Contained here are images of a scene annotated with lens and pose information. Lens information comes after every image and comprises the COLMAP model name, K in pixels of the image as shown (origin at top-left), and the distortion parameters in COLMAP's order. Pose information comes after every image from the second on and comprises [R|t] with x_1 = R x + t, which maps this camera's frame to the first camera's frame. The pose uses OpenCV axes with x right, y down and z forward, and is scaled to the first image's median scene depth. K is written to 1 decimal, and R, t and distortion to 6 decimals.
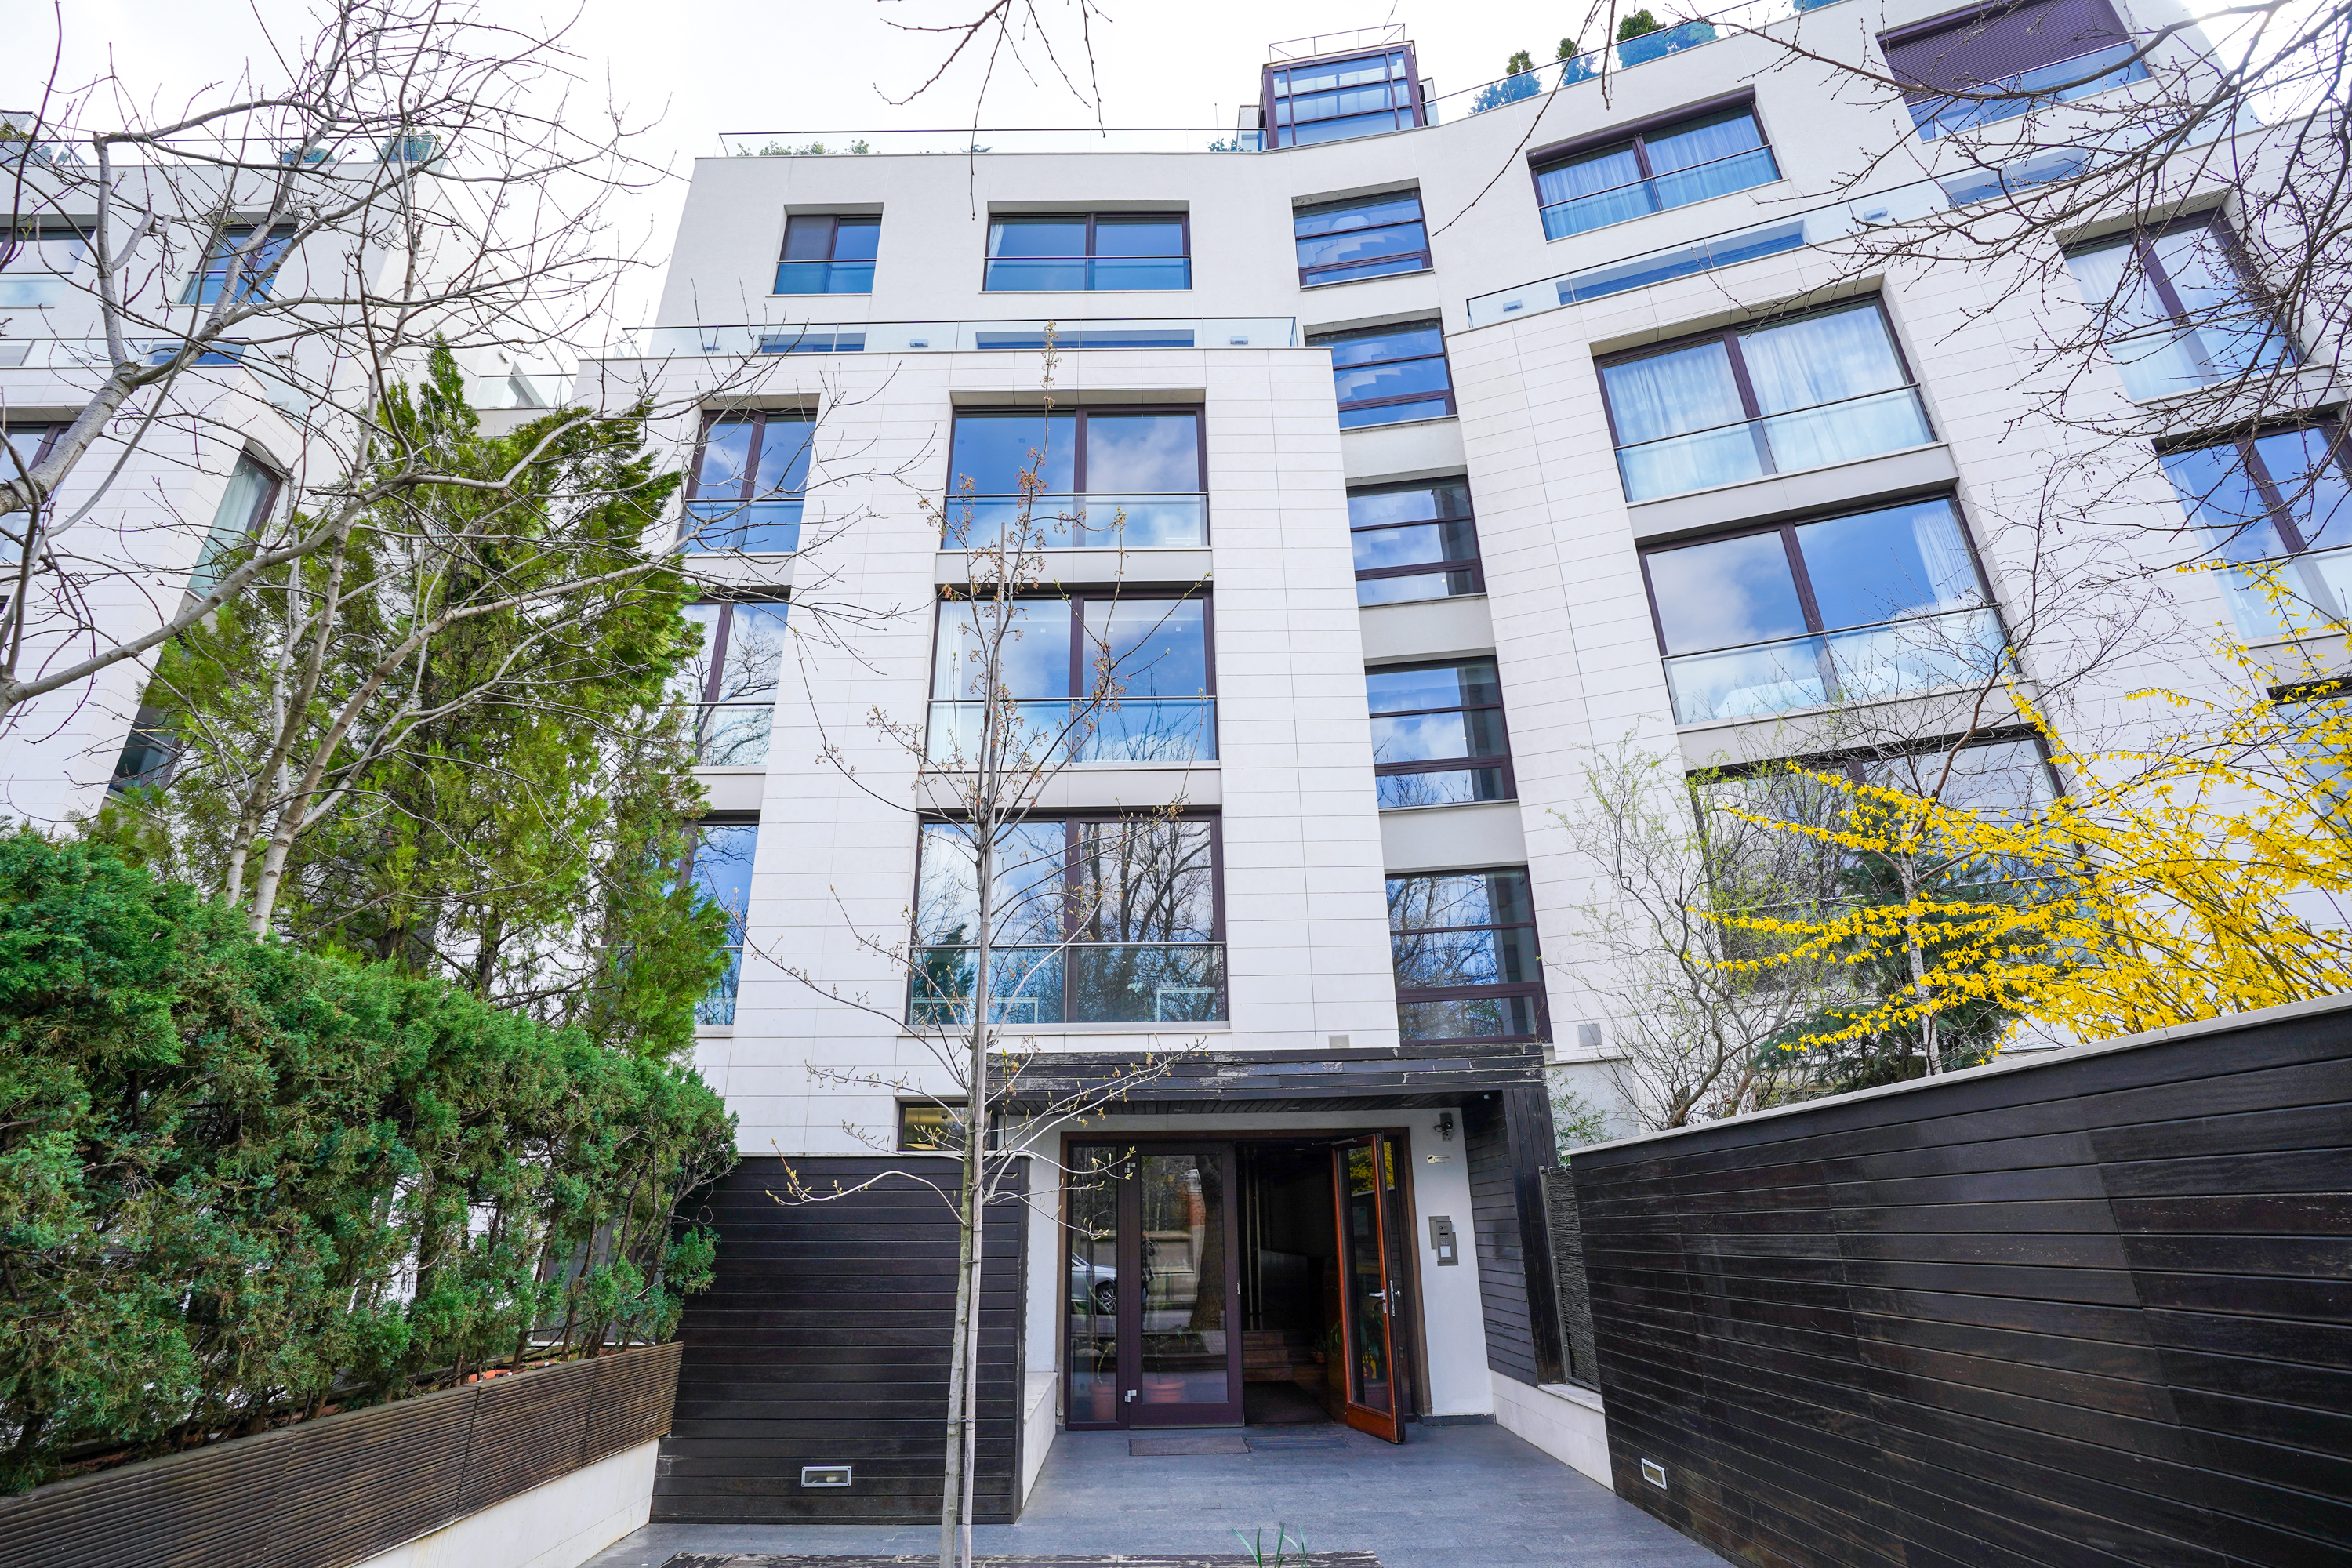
lens RADIAL K [[1093.7, 0, 1161.2], [0, 1093.7, 788.2], [0, 0, 1]] dist [-0.066819, 0.026985]
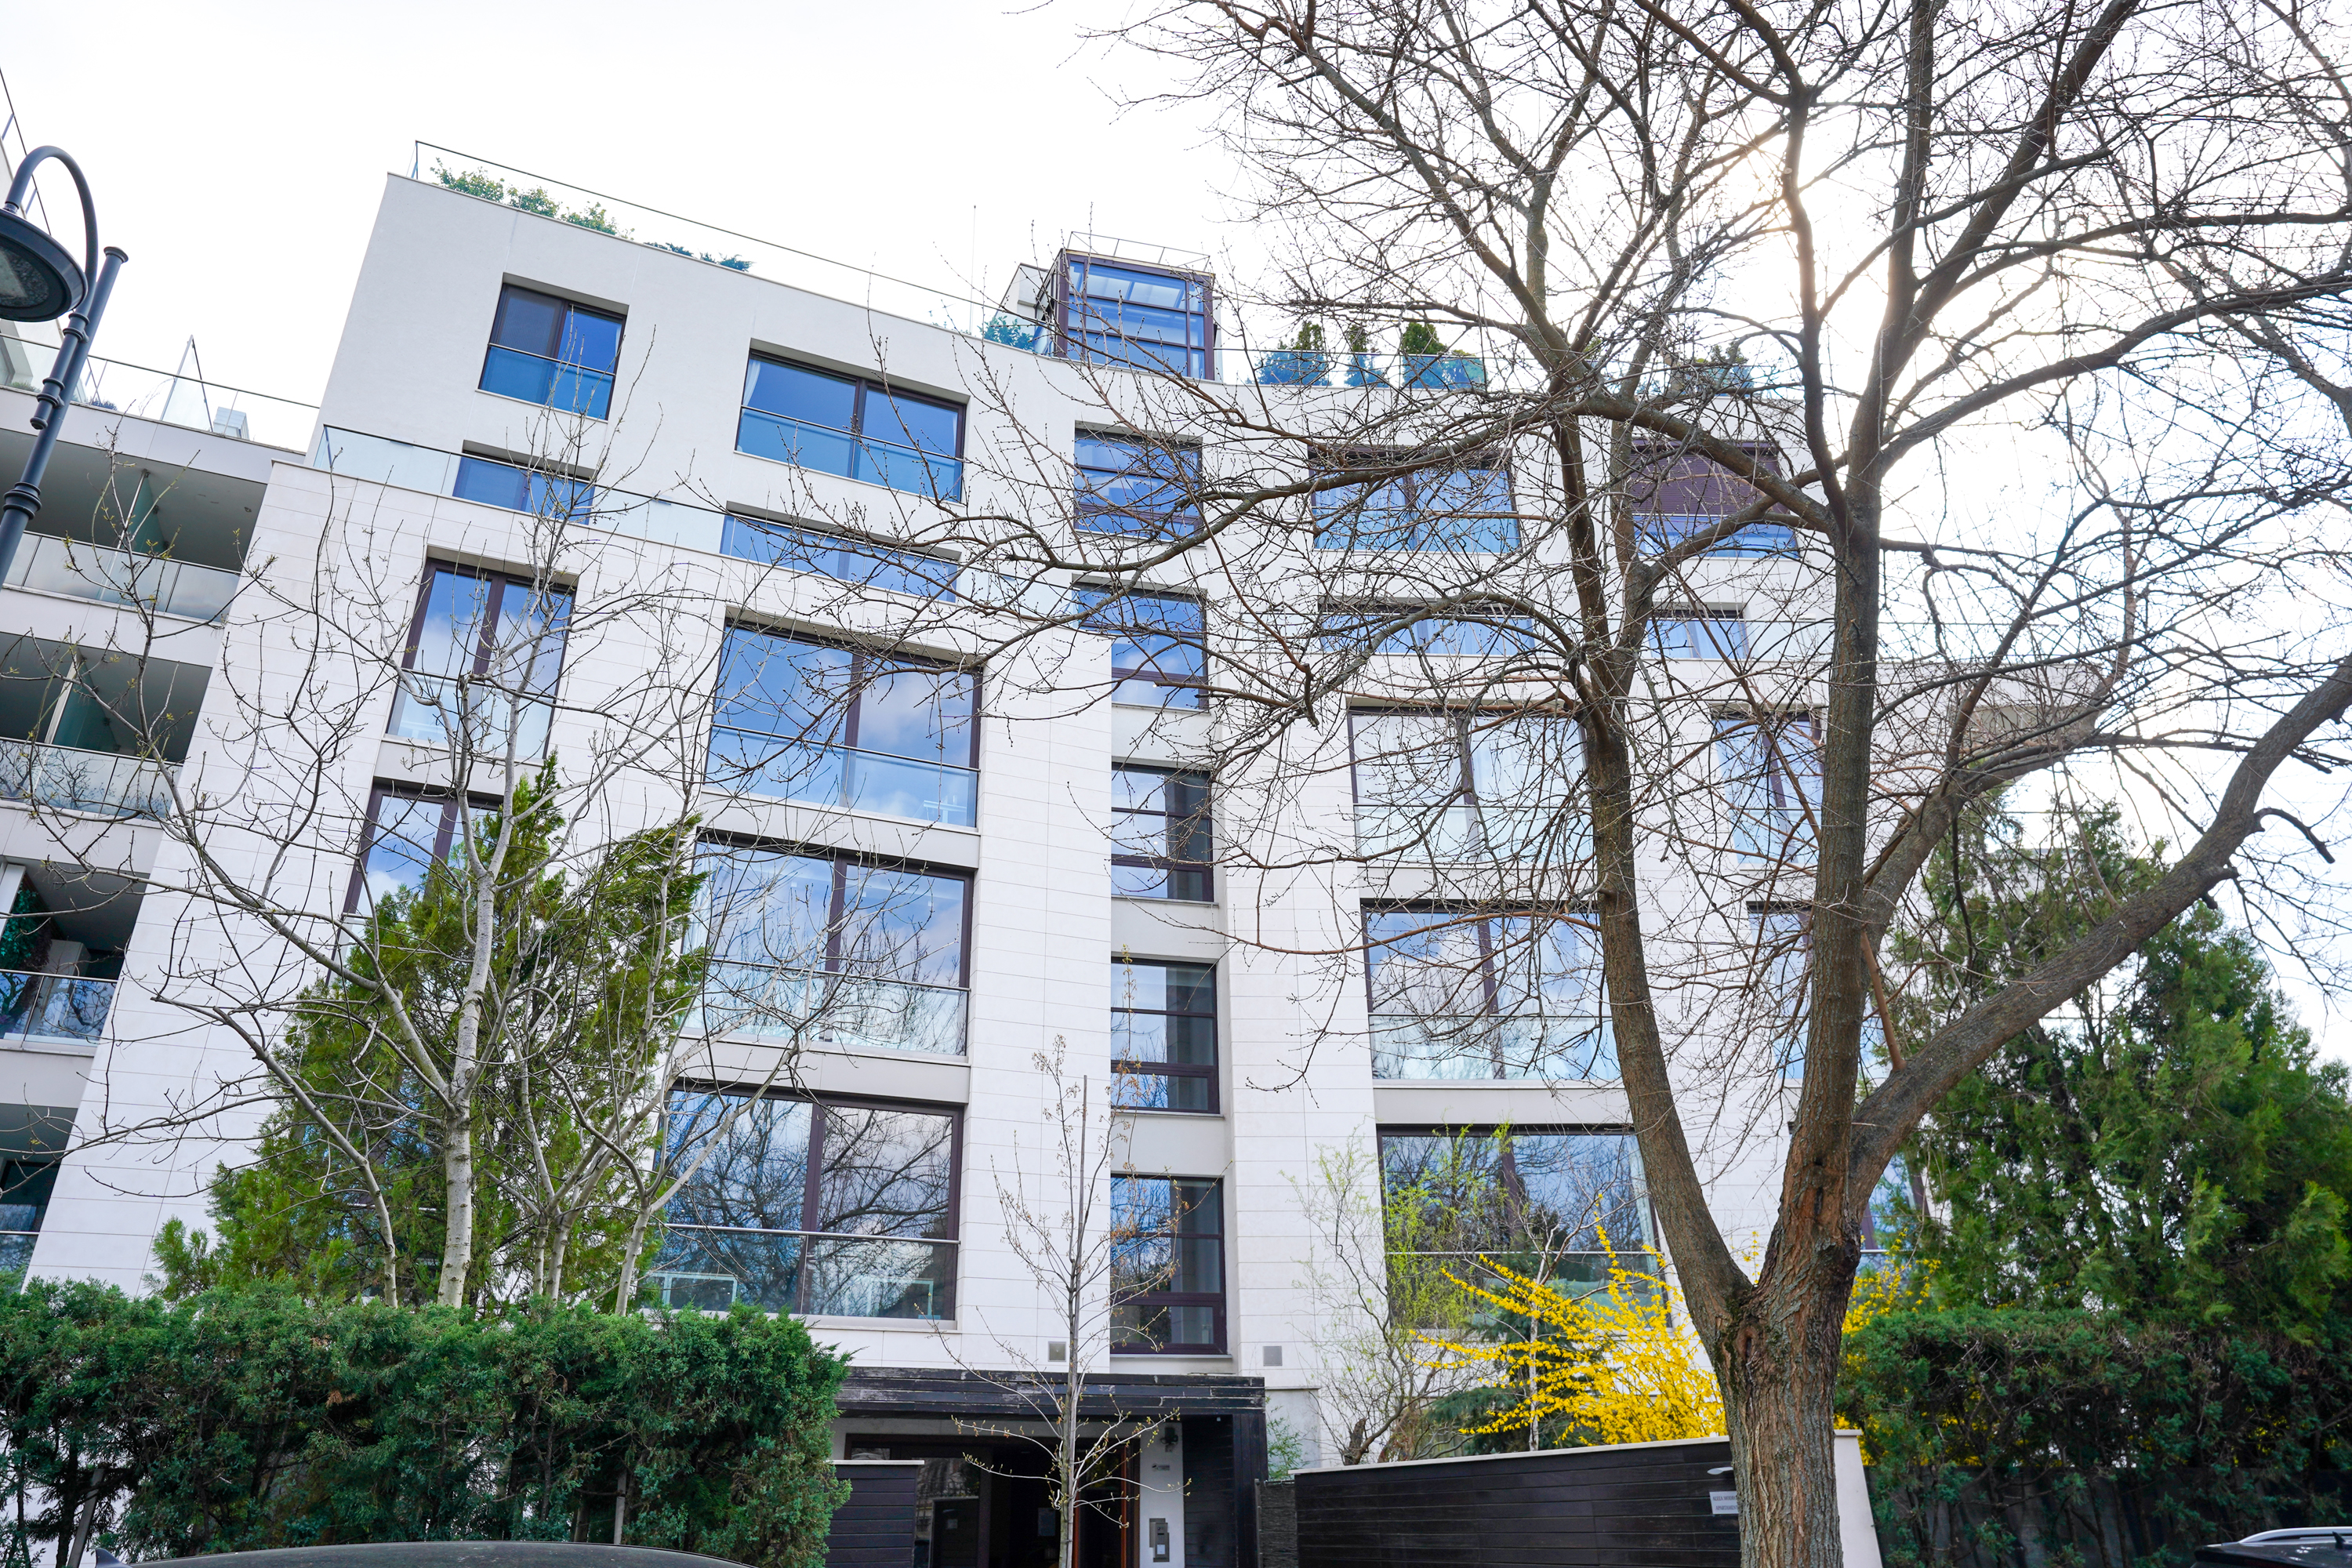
lens RADIAL K [[1568.9, 0, 1176.0], [0, 1568.9, 784.0], [0, 0, 1]] dist [-0.001614, -0.000208]
pose [[0.916537, 0.173657, 0.360282, -0.622424], [-0.151604, 0.984442, -0.088832, -0.318300], [-0.370103, 0.026797, 0.928604, -0.808313]]
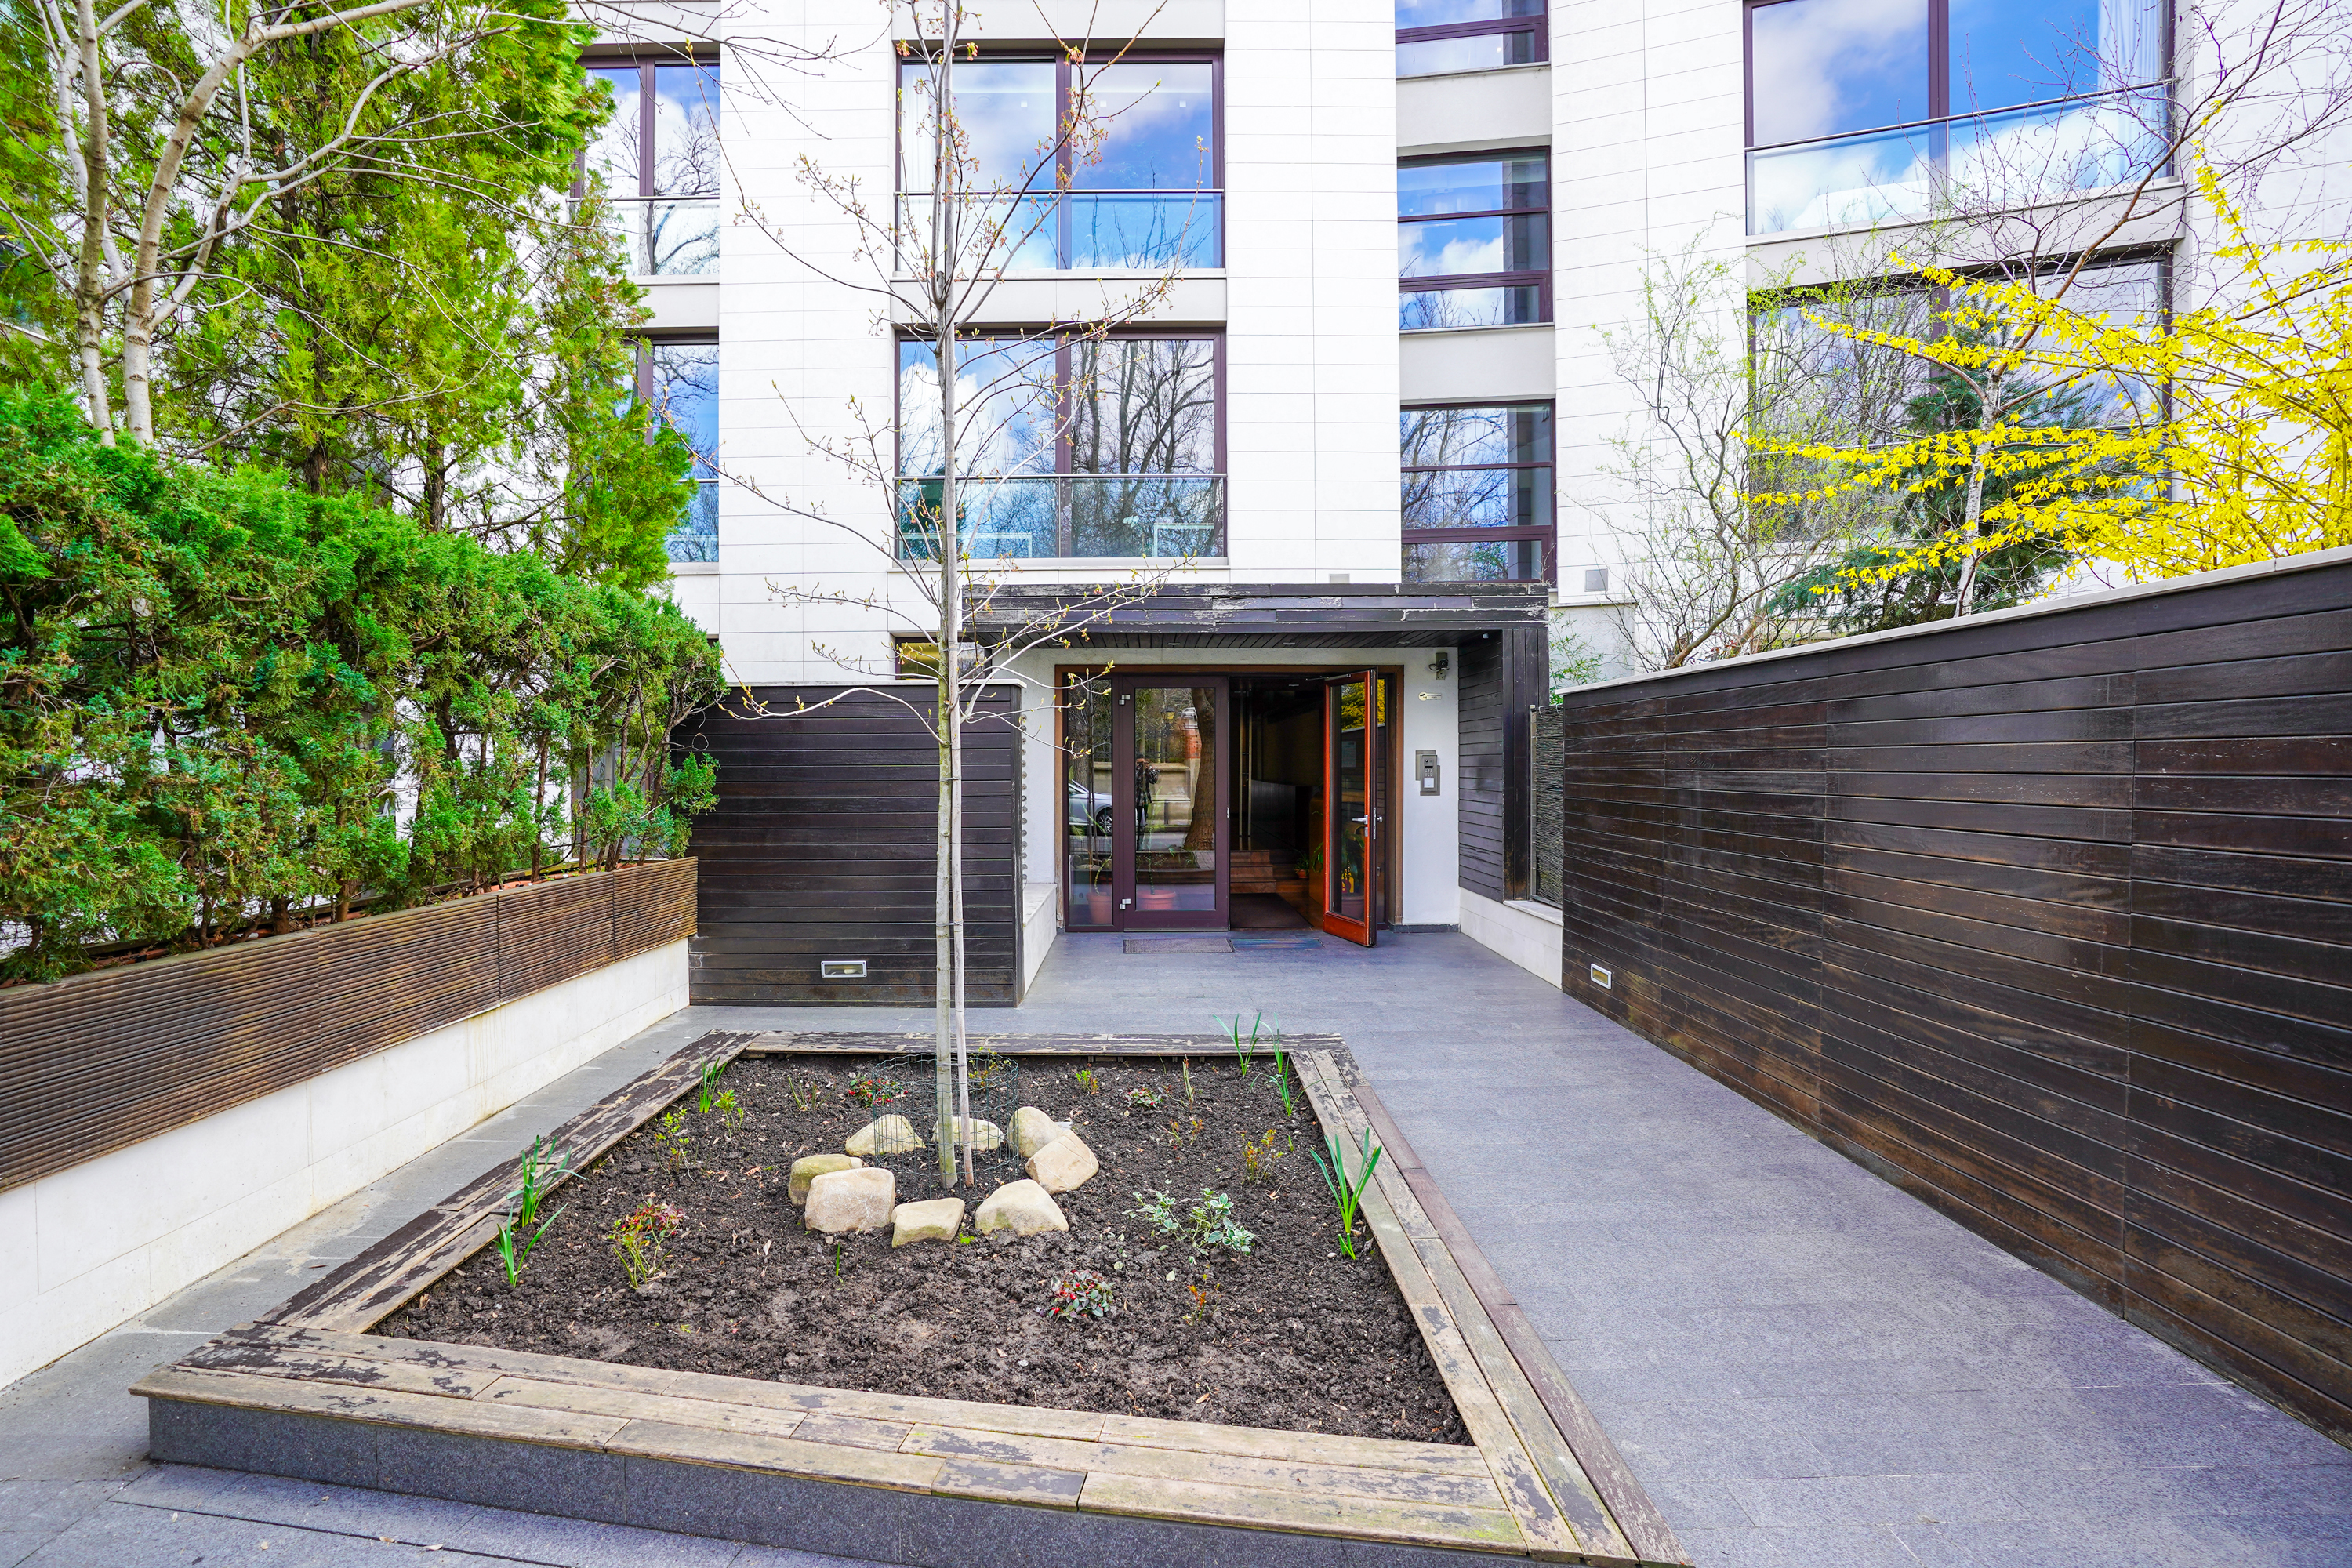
lens RADIAL K [[1106.0, 0, 1157.0], [0, 1106.0, 781.4], [0, 0, 1]] dist [-0.071456, 0.029451]
pose [[0.999947, 0.010180, -0.001819, 0.005870], [-0.008643, 0.919218, 0.393655, 0.018860], [0.005679, -0.393618, 0.919257, 0.033529]]
